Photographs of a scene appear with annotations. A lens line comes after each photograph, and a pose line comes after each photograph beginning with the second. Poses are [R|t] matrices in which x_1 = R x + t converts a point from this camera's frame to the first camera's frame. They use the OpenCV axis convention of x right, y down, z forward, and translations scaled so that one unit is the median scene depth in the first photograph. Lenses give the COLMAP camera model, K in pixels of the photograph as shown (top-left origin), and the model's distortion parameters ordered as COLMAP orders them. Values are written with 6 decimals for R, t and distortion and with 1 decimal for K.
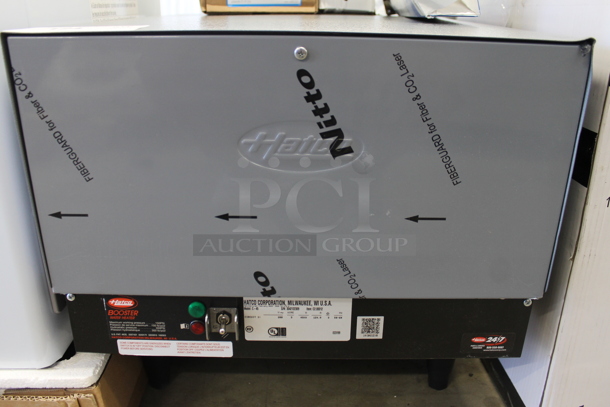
lens RADIAL K [[504.4, 0, 304.7], [0, 504.4, 202.1], [0, 0, 1]] dist [-0.096455, 0.029167]
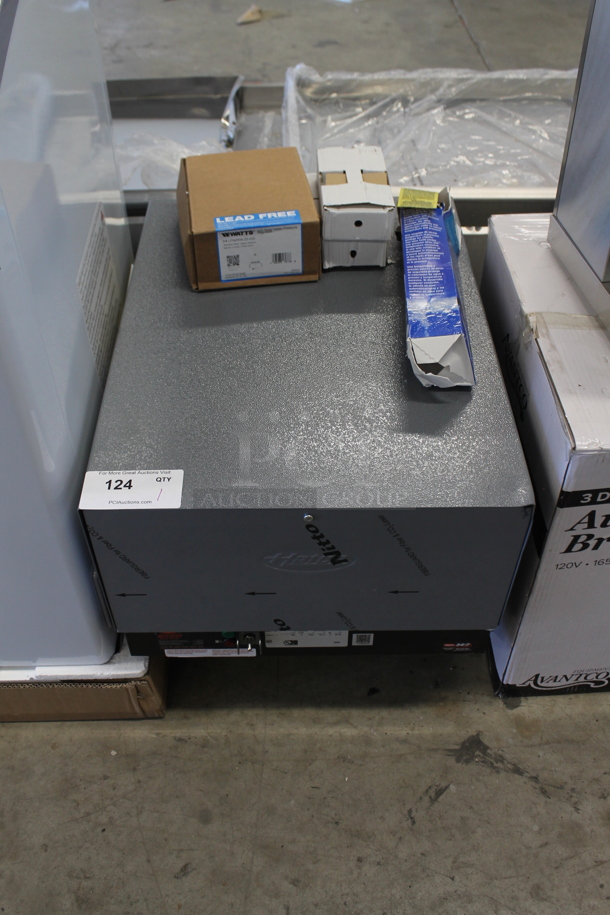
lens RADIAL K [[881.1, 0, 299.2], [0, 881.1, 455.0], [0, 0, 1]] dist [-0.085930, 0.000000]
pose [[0.999881, -0.014270, -0.005923, -0.012903], [0.015425, 0.900426, 0.434736, -1.163529], [-0.000870, -0.434776, 0.900538, -0.824594]]
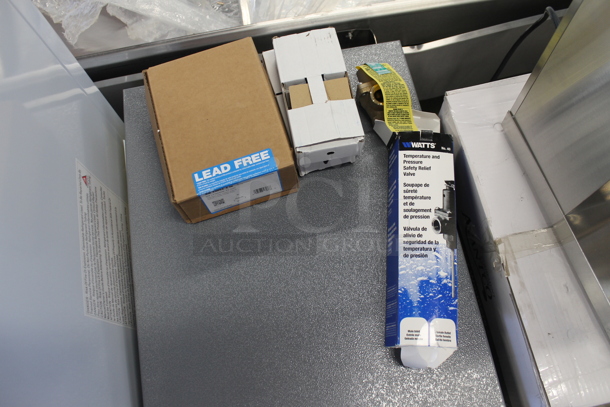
lens RADIAL K [[504.4, 0, 307.4], [0, 504.4, 206.0], [0, 0, 1]] dist [-0.096455, 0.029167]
pose [[0.983427, -0.180087, 0.020959, 0.019951], [0.094204, 0.606333, 0.789611, -1.698866], [-0.154907, -0.774551, 0.613249, 0.537328]]
